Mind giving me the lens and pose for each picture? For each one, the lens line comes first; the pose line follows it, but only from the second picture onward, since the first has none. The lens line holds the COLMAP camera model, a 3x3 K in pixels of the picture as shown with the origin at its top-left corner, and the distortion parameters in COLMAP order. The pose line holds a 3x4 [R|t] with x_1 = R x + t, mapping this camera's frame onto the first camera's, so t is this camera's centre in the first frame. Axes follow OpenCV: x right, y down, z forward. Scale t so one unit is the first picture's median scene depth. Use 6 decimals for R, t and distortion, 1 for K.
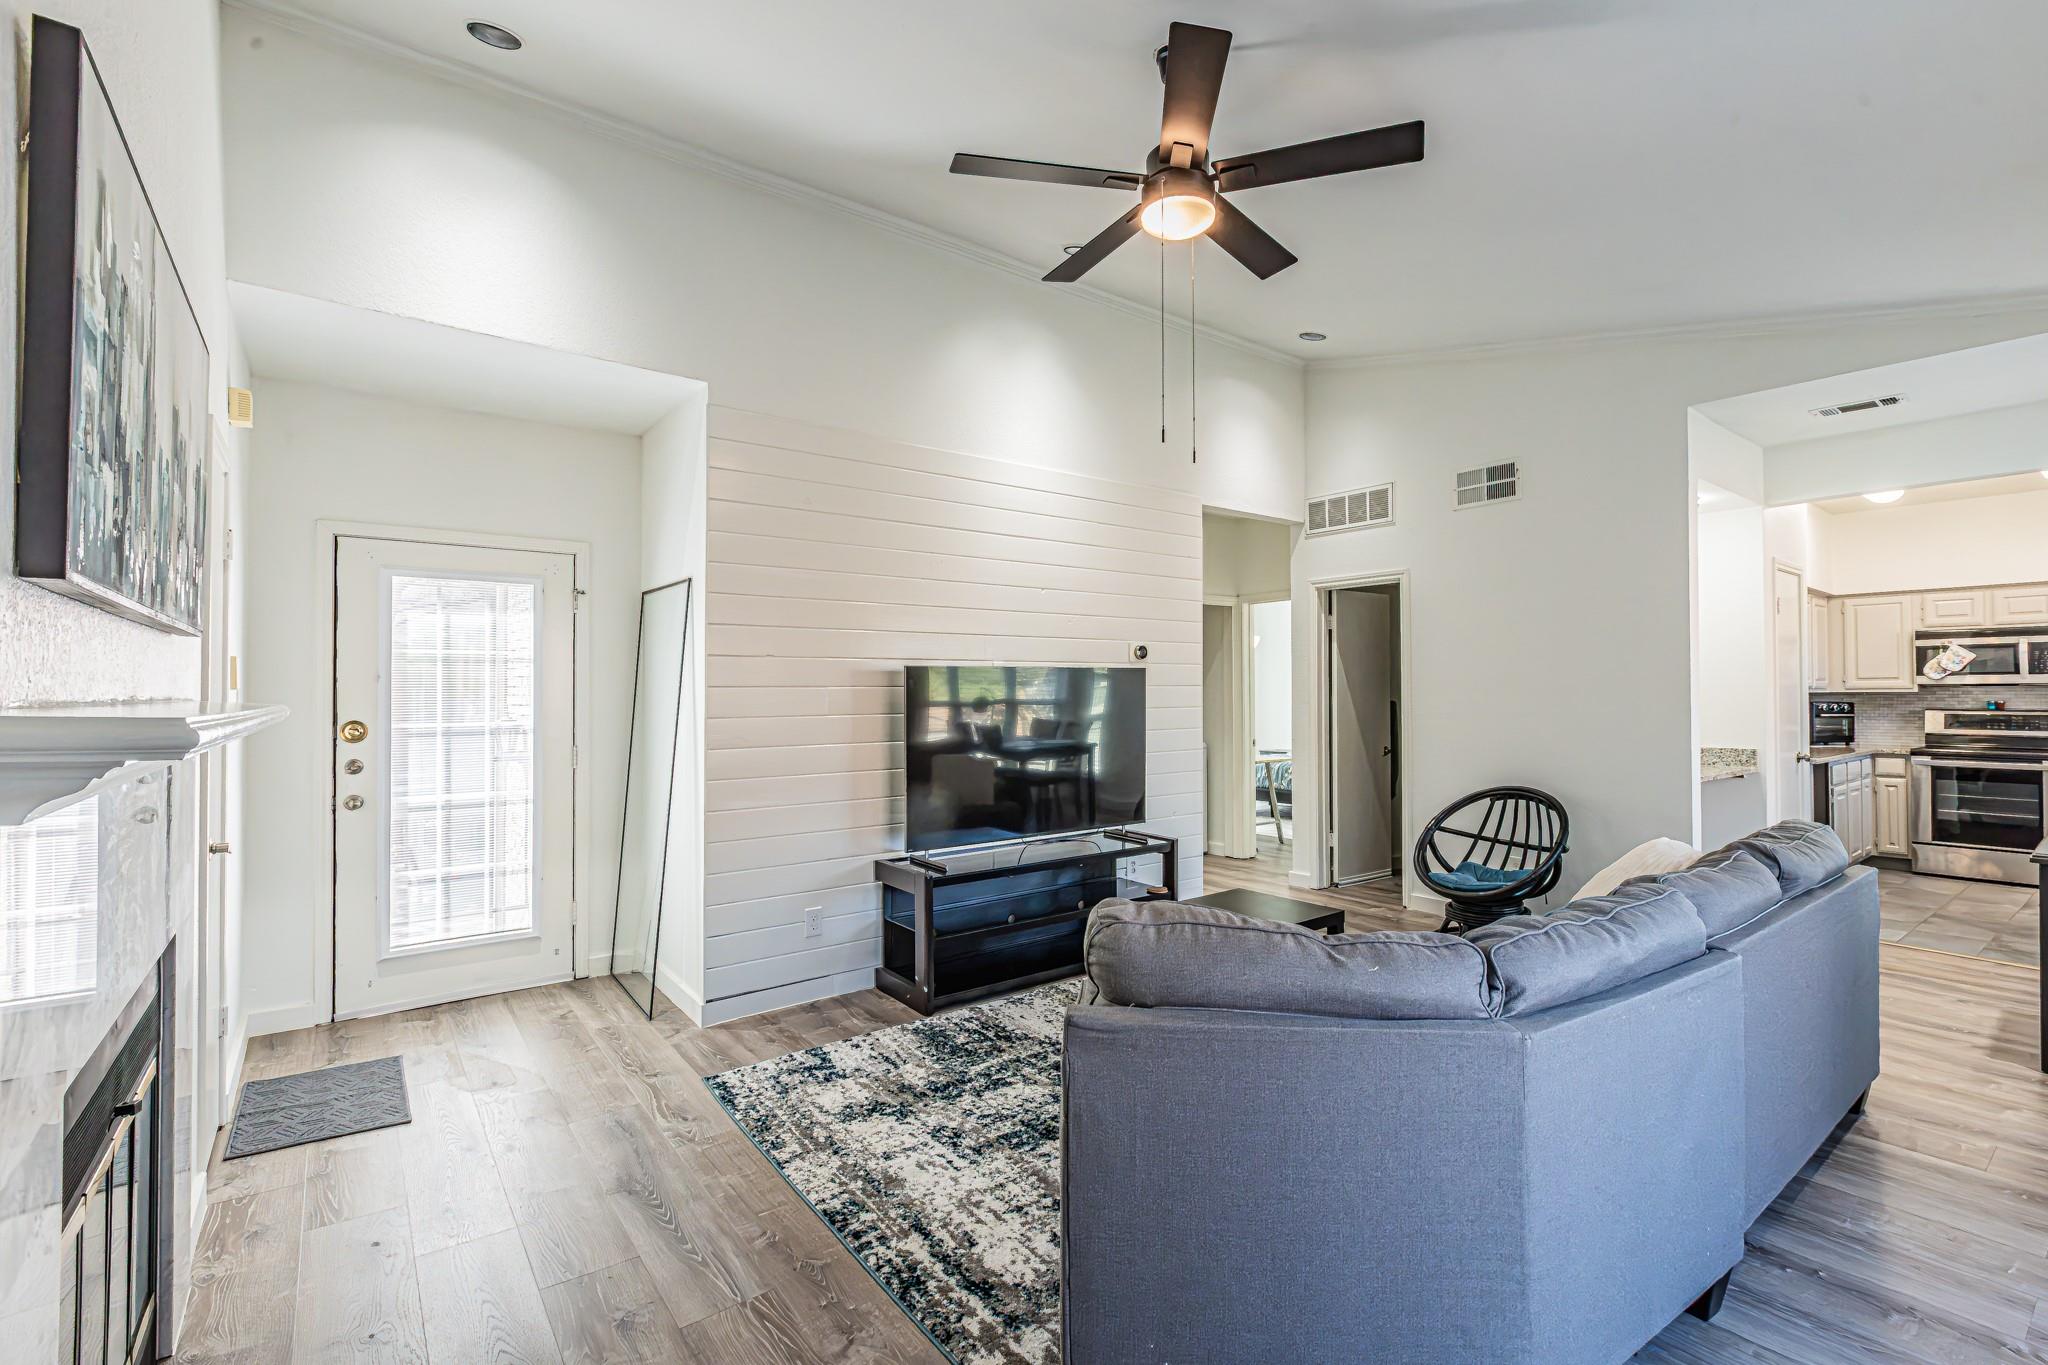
lens RADIAL K [[900.9, 0, 1051.0], [0, 900.9, 681.6], [0, 0, 1]] dist [-0.002951, -0.000751]
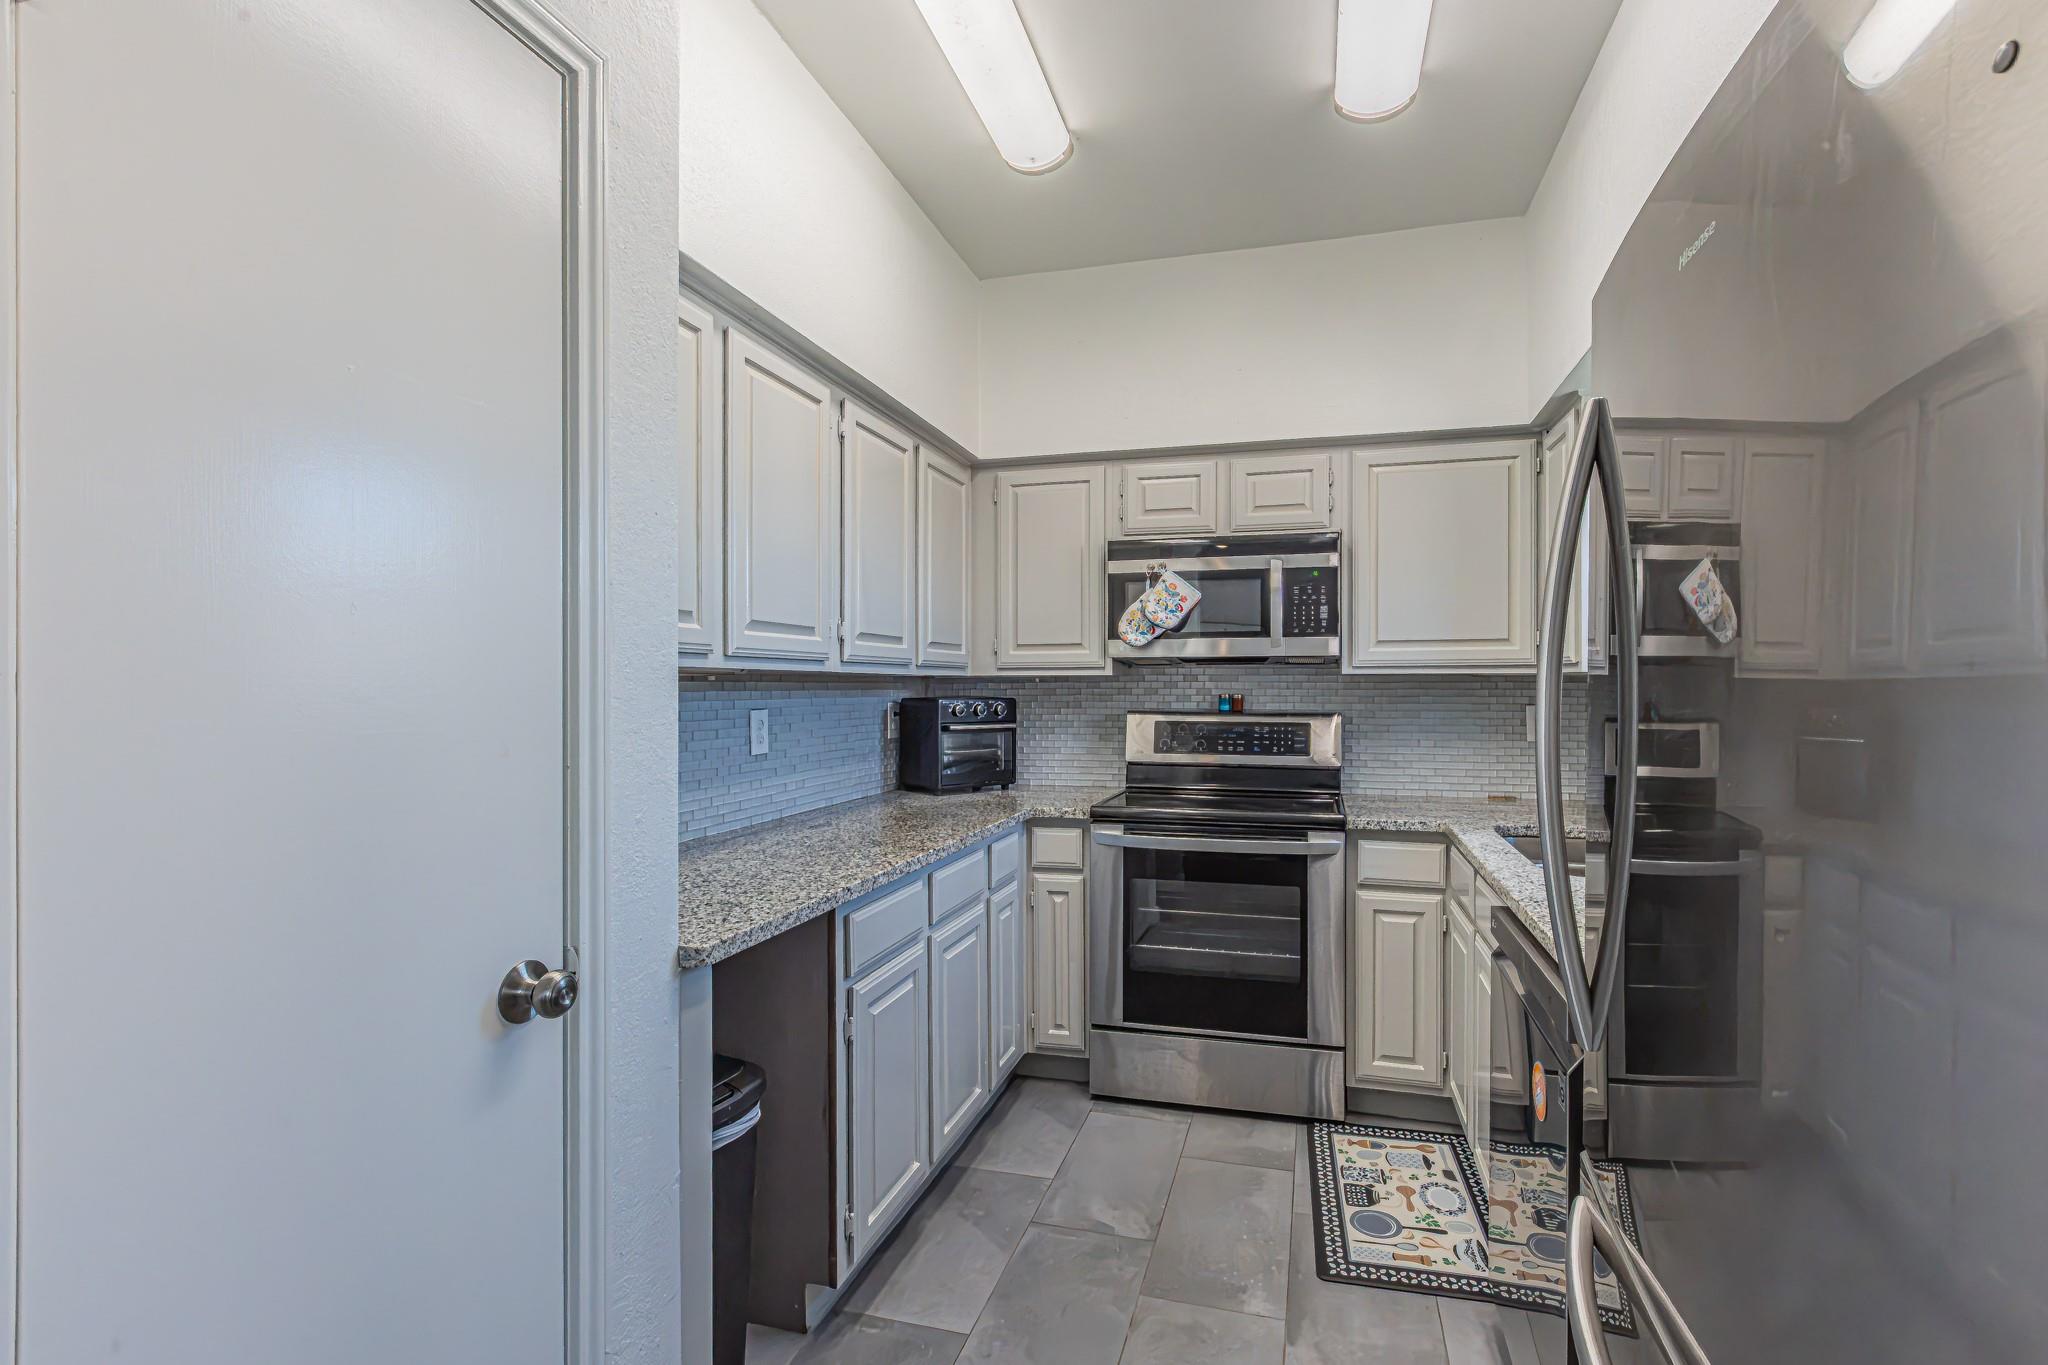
lens RADIAL K [[953.7, 0, 1061.6], [0, 953.7, 689.2], [0, 0, 1]] dist [-0.002090, -0.000007]
pose [[0.796547, -0.000846, 0.604576, 1.361088], [-0.010575, 0.999827, 0.015333, 0.023945], [-0.604484, -0.018607, 0.796400, 1.312646]]
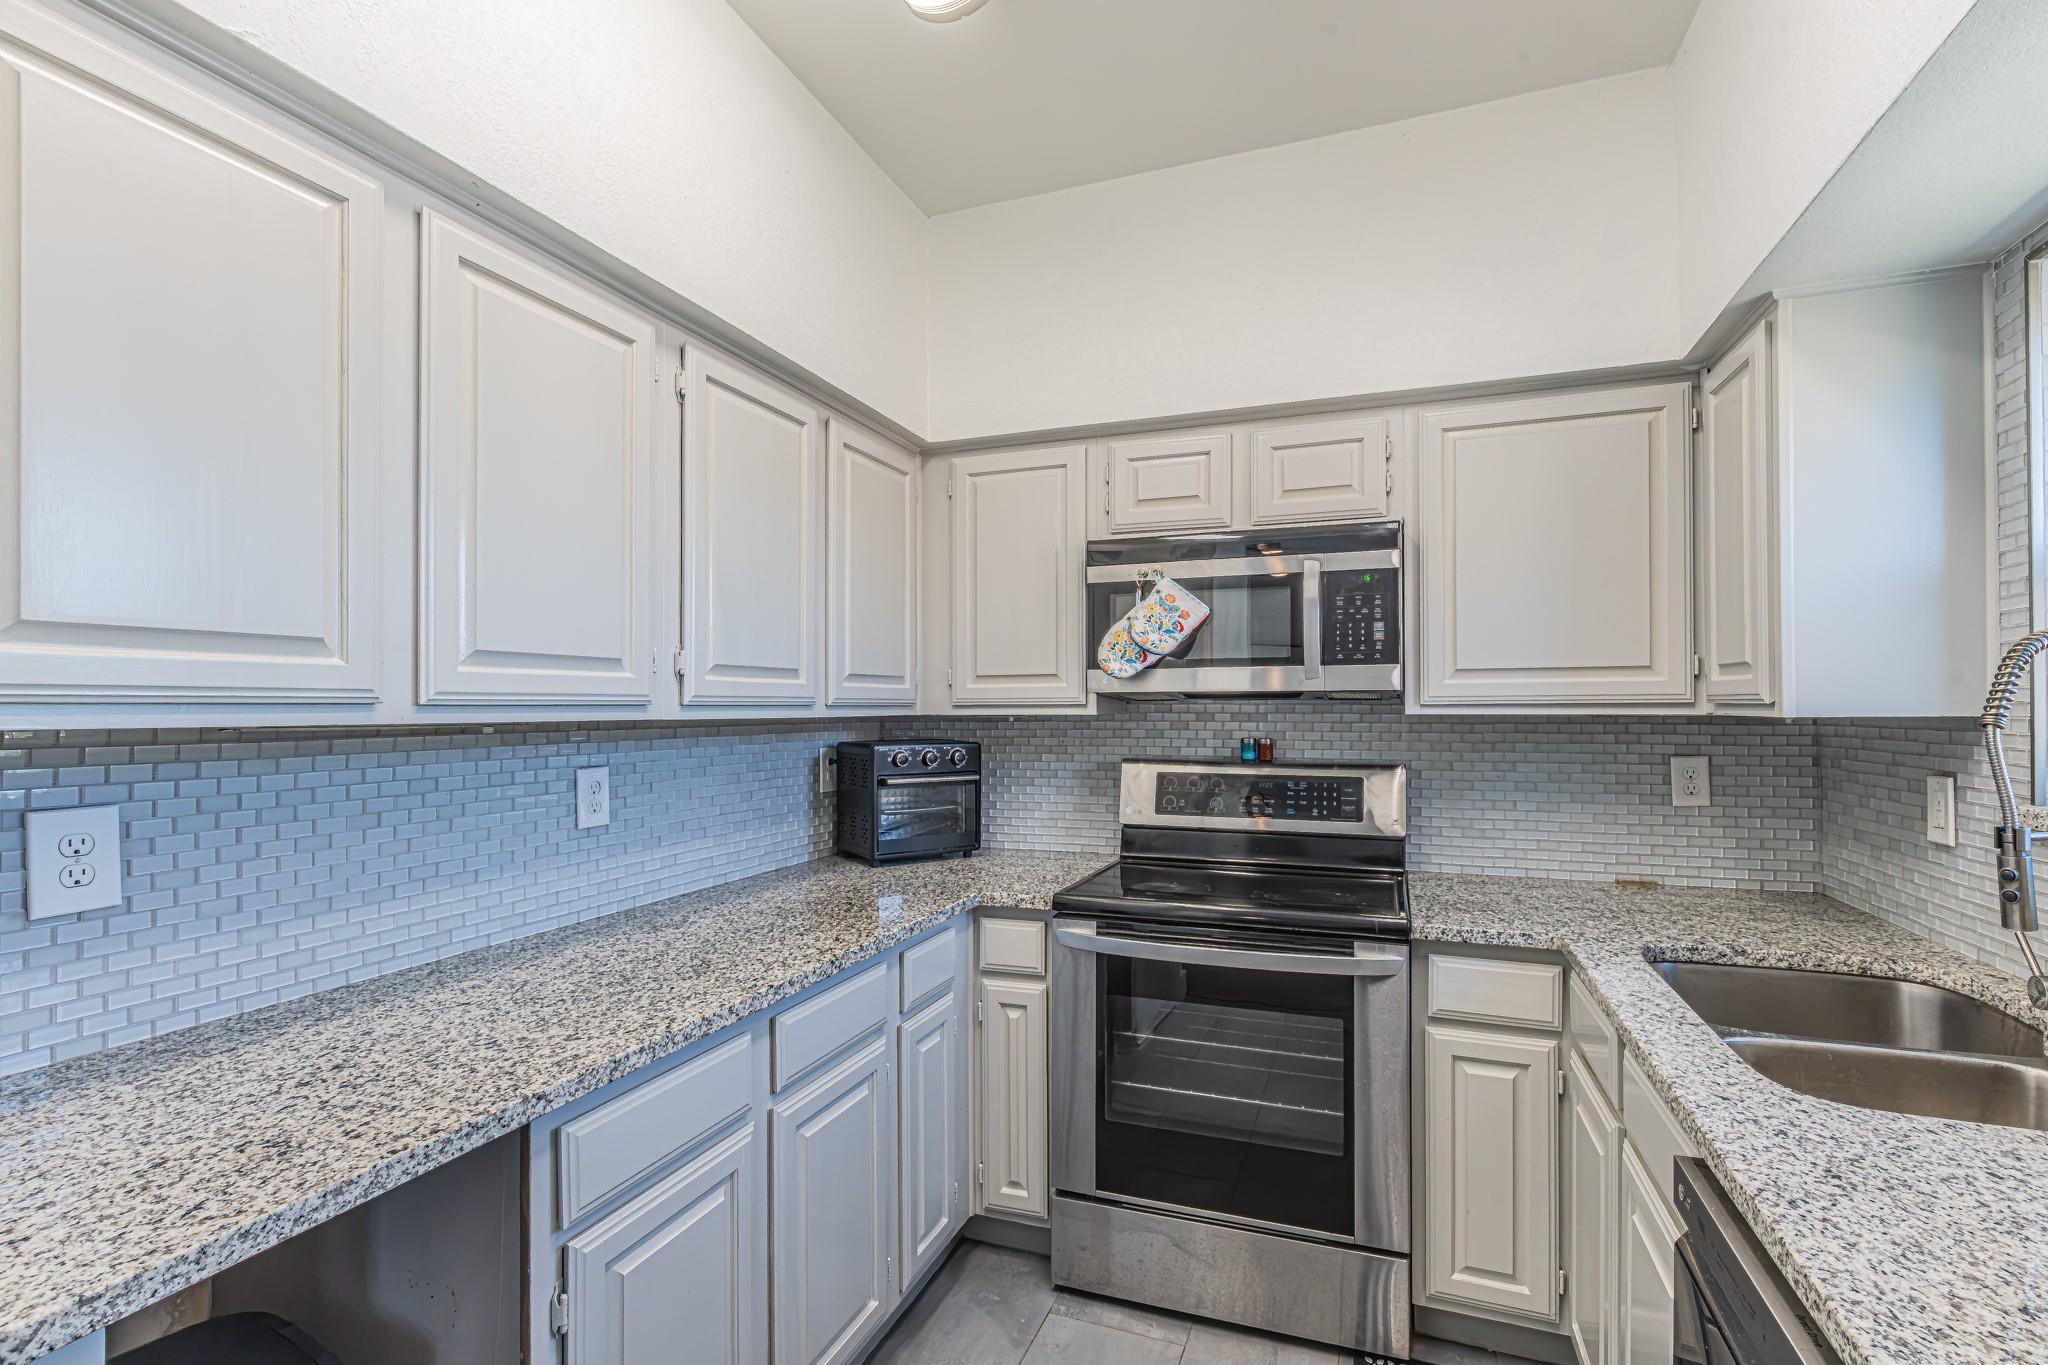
lens RADIAL K [[945.1, 0, 1012.9], [0, 945.1, 699.7], [0, 0, 1]] dist [-0.004091, -0.001168]
pose [[0.862045, 0.005261, 0.506804, 1.568402], [-0.009051, 0.999946, 0.005016, 0.008097], [-0.506751, -0.008912, 0.862047, 1.456579]]
